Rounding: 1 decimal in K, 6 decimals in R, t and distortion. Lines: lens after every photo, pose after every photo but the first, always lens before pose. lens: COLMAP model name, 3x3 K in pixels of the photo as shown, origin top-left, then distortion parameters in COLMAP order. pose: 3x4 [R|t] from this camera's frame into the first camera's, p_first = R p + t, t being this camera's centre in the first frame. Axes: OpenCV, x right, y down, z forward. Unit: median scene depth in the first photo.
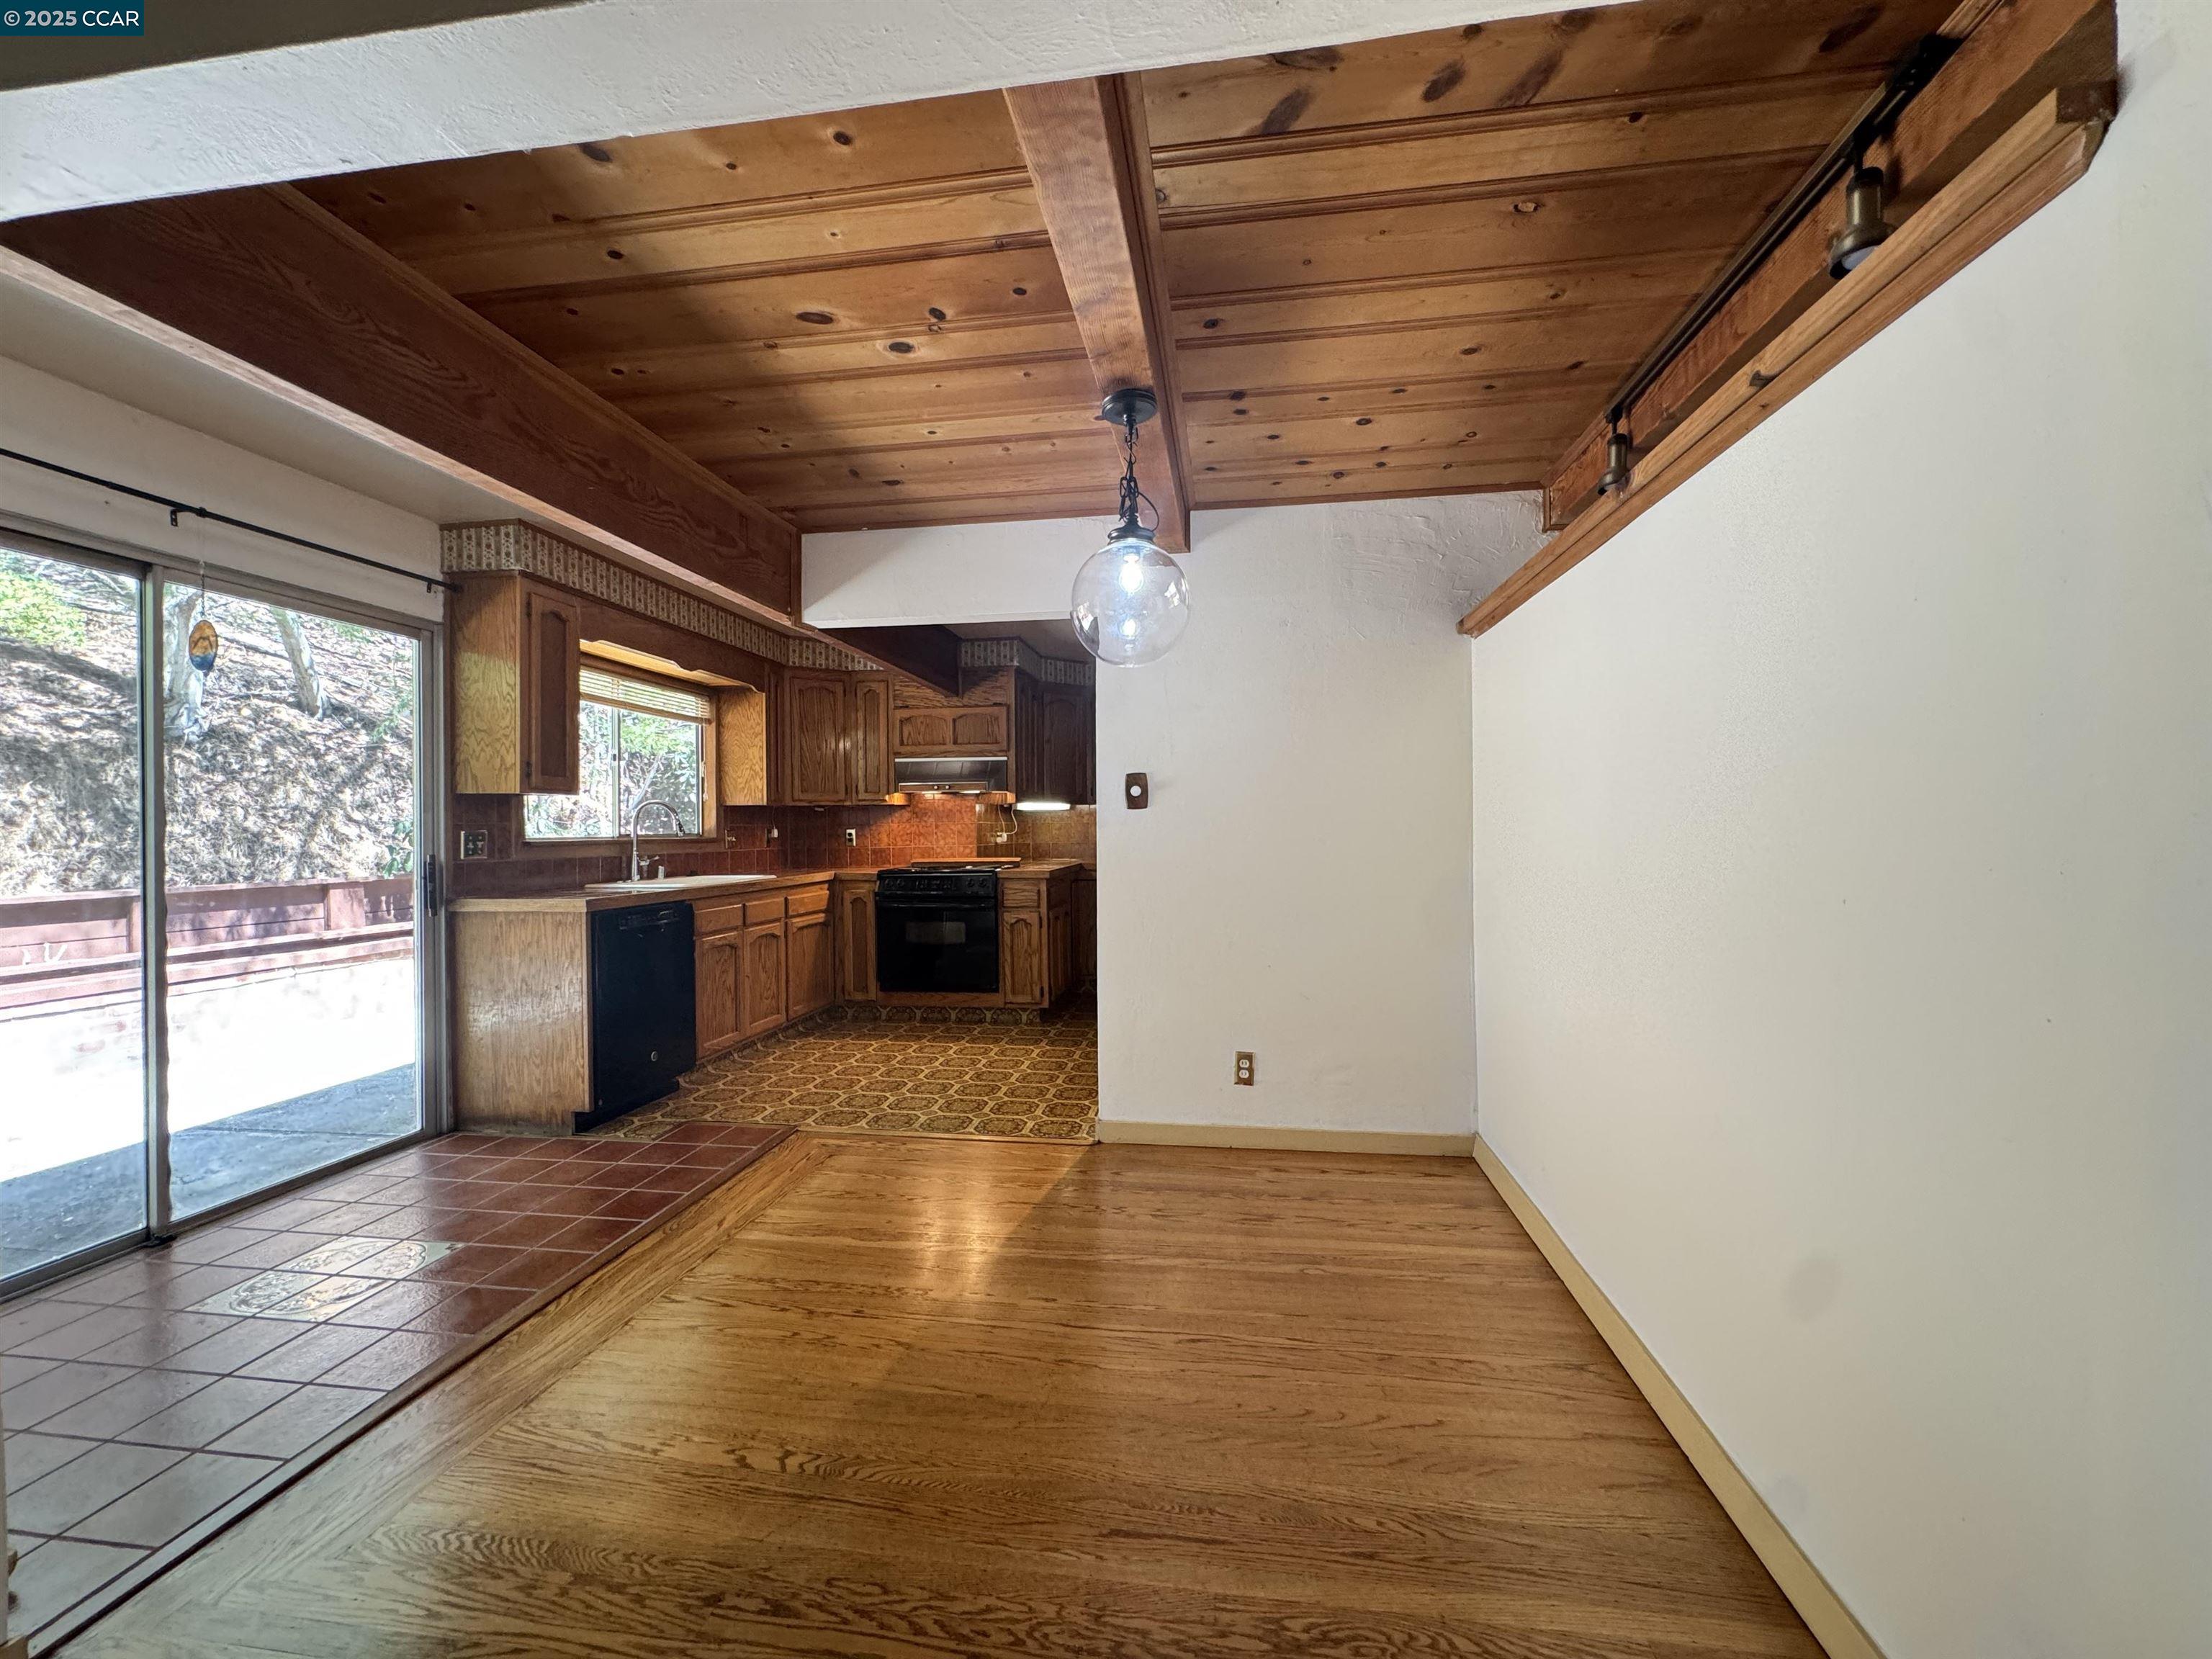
lens RADIAL K [[886.0, 0, 1099.1], [0, 886.0, 827.8], [0, 0, 1]] dist [-0.005384, -0.000045]
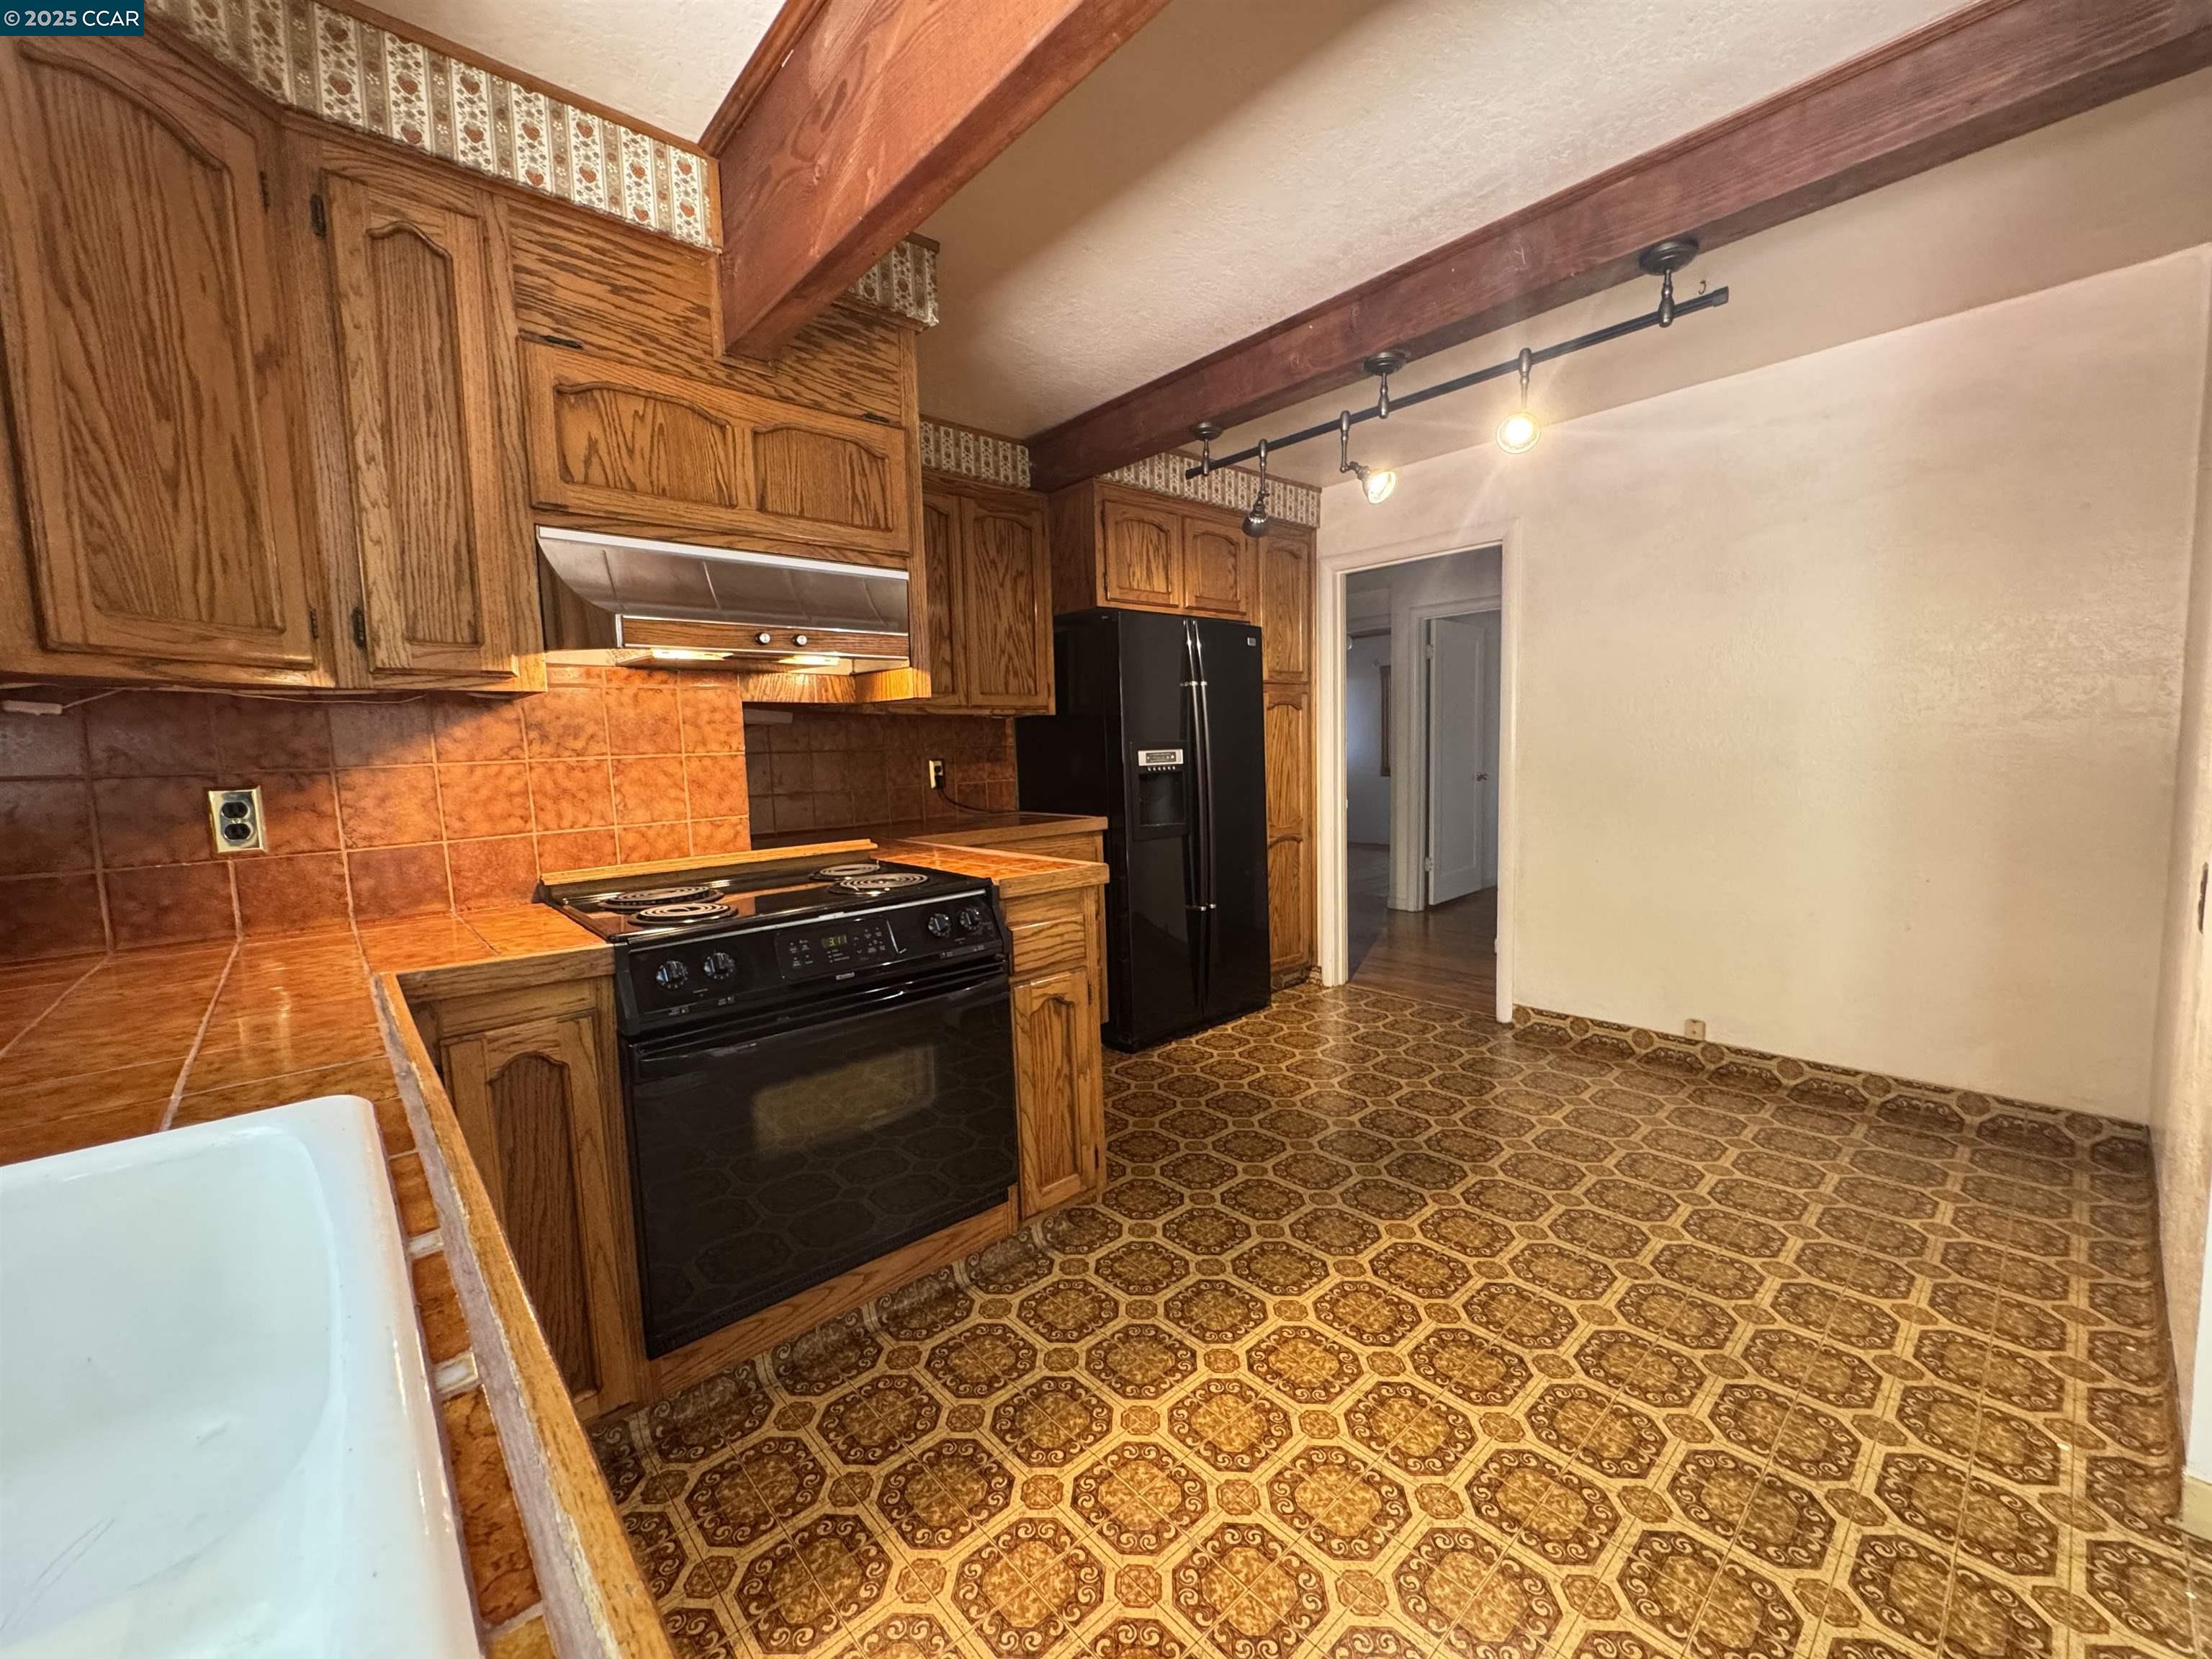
lens RADIAL K [[890.6, 0, 1104.7], [0, 890.6, 827.8], [0, 0, 1]] dist [-0.001670, 0.000551]
pose [[0.636430, -0.081727, 0.766993, -0.533621], [0.026545, 0.996103, 0.084113, -0.004186], [-0.770878, -0.033172, 0.636119, 1.070449]]
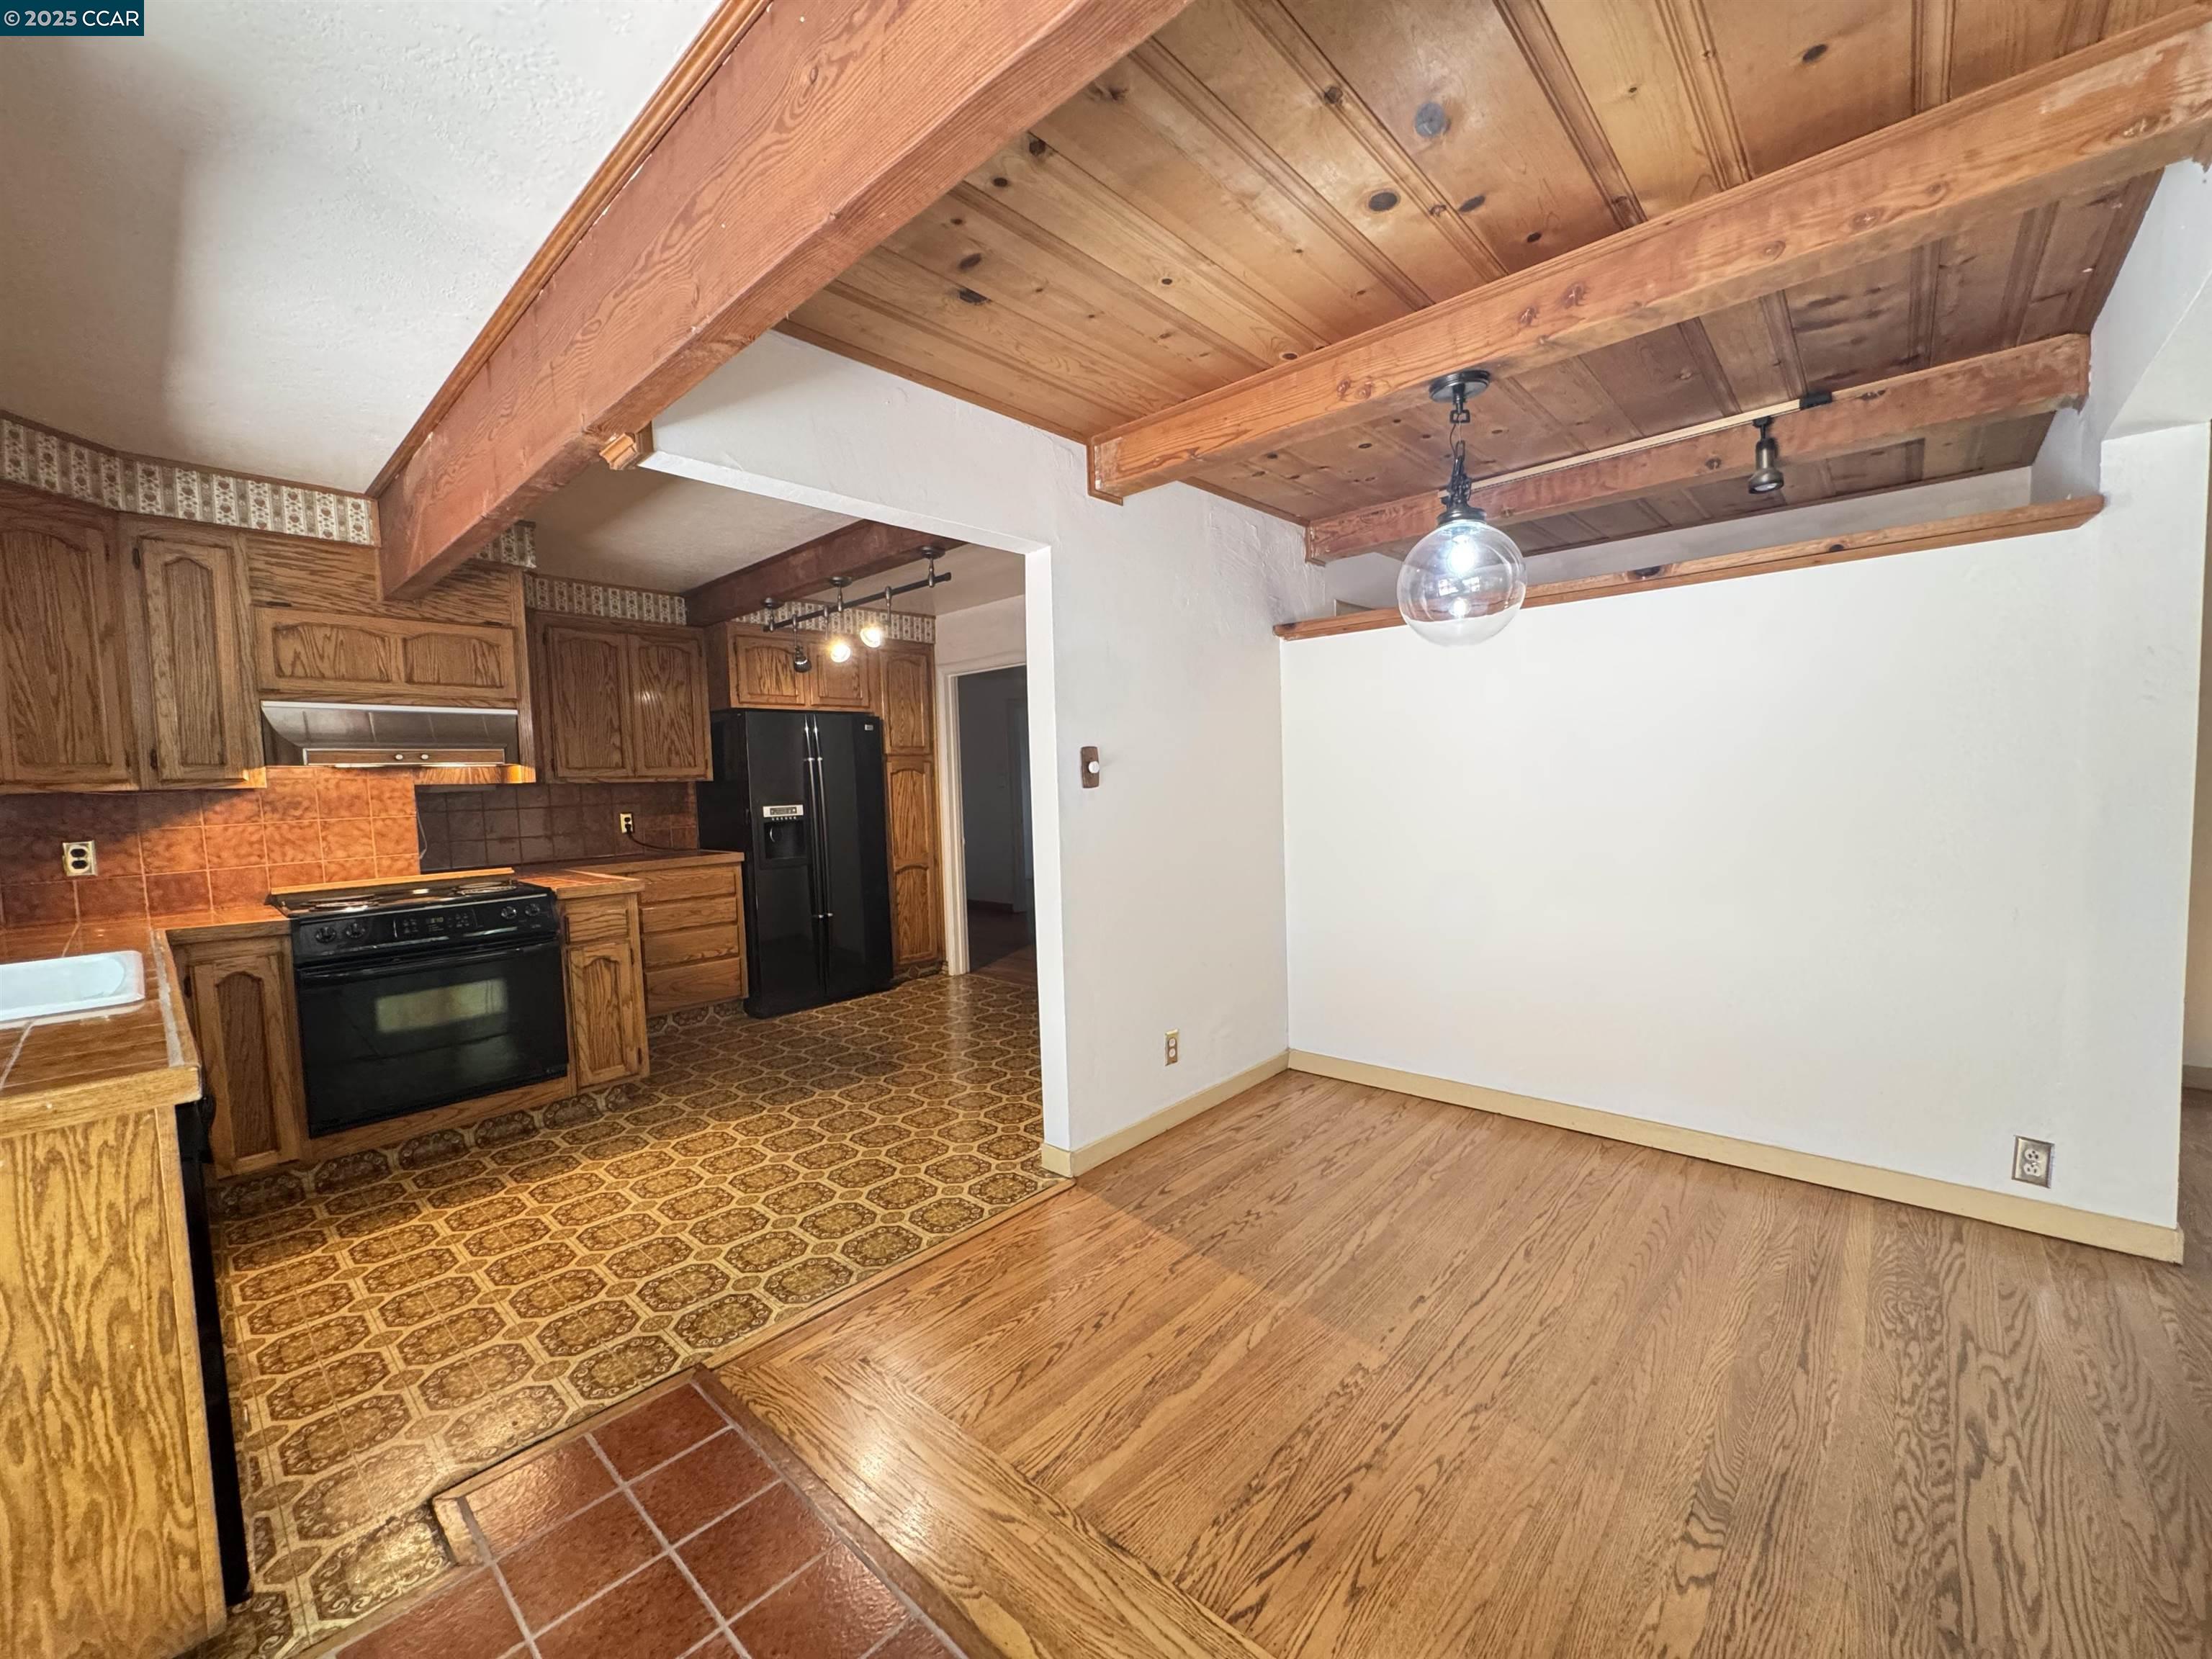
lens RADIAL K [[889.6, 0, 1106.0], [0, 889.6, 829.5], [0, 0, 1]] dist [-0.000089, -0.000143]
pose [[0.555223, -0.056382, 0.829788, -0.620395], [0.029193, 0.998406, 0.048306, -0.020413], [-0.831189, -0.002596, 0.555984, 0.454549]]
